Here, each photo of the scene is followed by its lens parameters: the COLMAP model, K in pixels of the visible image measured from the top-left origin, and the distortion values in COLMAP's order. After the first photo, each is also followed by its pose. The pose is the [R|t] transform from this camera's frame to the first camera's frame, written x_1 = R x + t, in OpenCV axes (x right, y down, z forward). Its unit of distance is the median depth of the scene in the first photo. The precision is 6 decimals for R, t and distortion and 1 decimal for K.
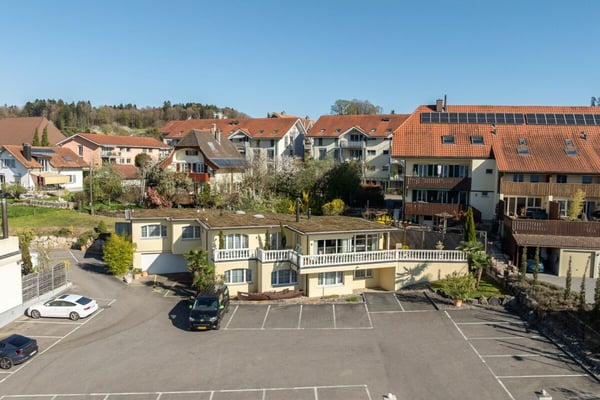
lens RADIAL K [[482.8, 0, 319.9], [0, 482.8, 199.3], [0, 0, 1]] dist [-0.039879, 0.000608]
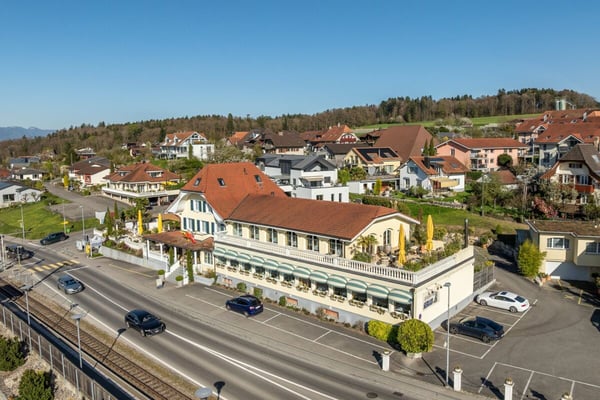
lens RADIAL K [[455.0, 0, 303.7], [0, 455.0, 181.1], [0, 0, 1]] dist [-0.041365, -0.002434]
pose [[0.761191, 0.026663, -0.647979, -0.074148], [-0.025479, 0.999613, 0.011202, -0.054785], [0.648027, 0.007983, 0.761576, -0.165282]]
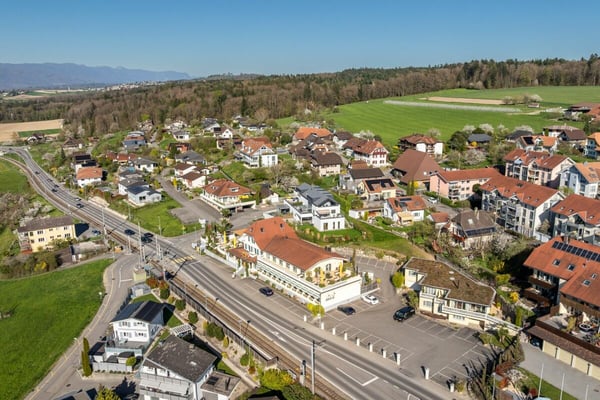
lens RADIAL K [[482.8, 0, 319.9], [0, 482.8, 199.3], [0, 0, 1]] dist [-0.039879, 0.000608]
pose [[0.652548, 0.162589, -0.740099, 0.758165], [-0.052396, 0.984053, 0.169984, -0.478576], [0.755934, -0.072145, 0.650661, -0.653382]]
